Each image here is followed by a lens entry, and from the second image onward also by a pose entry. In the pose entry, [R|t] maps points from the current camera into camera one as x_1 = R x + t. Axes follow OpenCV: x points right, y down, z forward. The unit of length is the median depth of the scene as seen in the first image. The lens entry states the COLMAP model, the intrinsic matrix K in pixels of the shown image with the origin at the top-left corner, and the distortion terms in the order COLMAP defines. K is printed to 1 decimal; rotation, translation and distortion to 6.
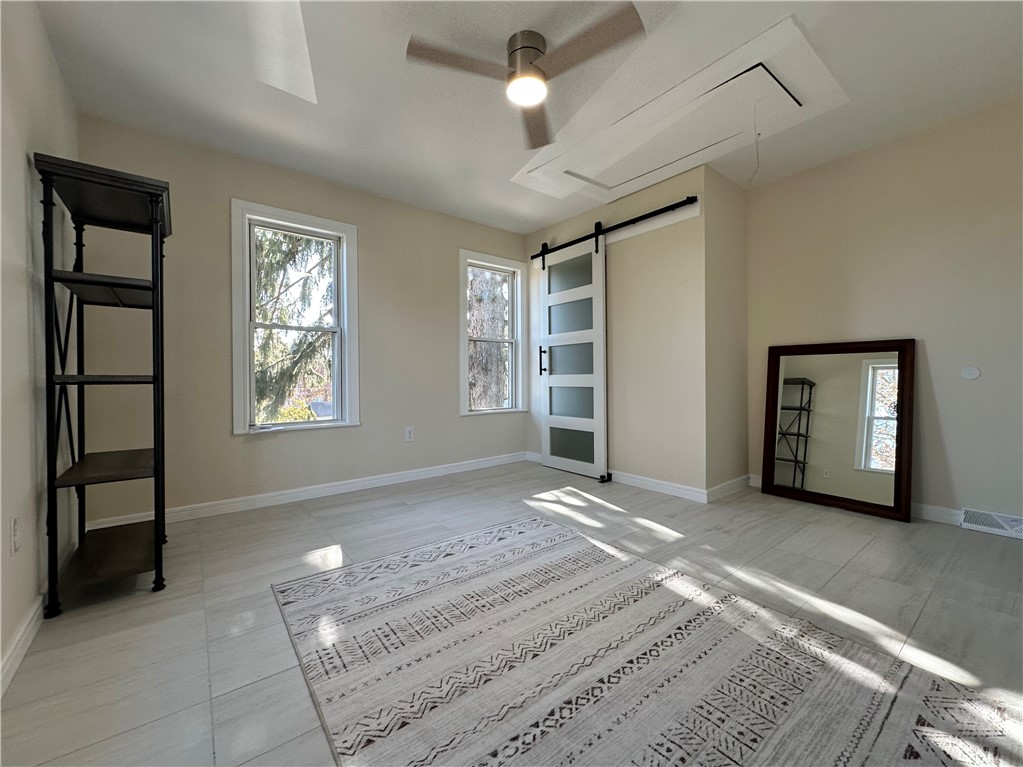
lens RADIAL K [[407.6, 0, 511.5], [0, 407.6, 383.5], [0, 0, 1]] dist [0.001153, 0.000217]
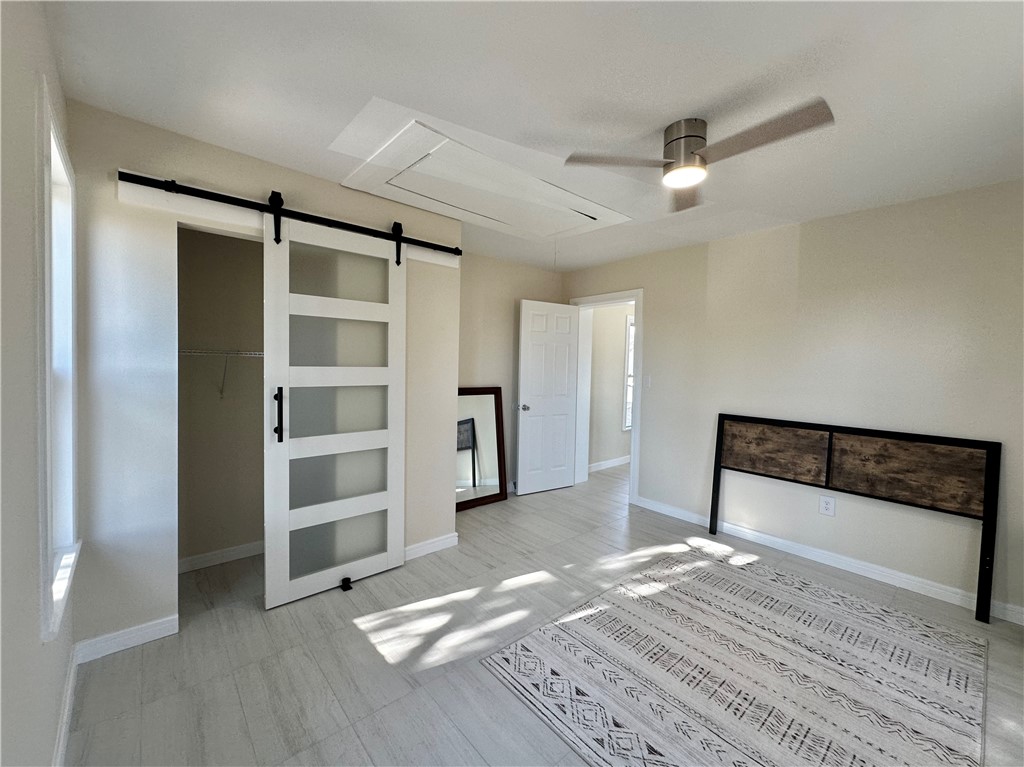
lens RADIAL K [[435.6, 0, 515.7], [0, 435.6, 355.7], [0, 0, 1]] dist [0.000993, 0.000023]
pose [[-0.072108, 0.027560, 0.997016, -0.809799], [0.001170, 0.999620, -0.027547, -0.191671], [-0.997396, -0.000820, -0.072113, 1.191383]]
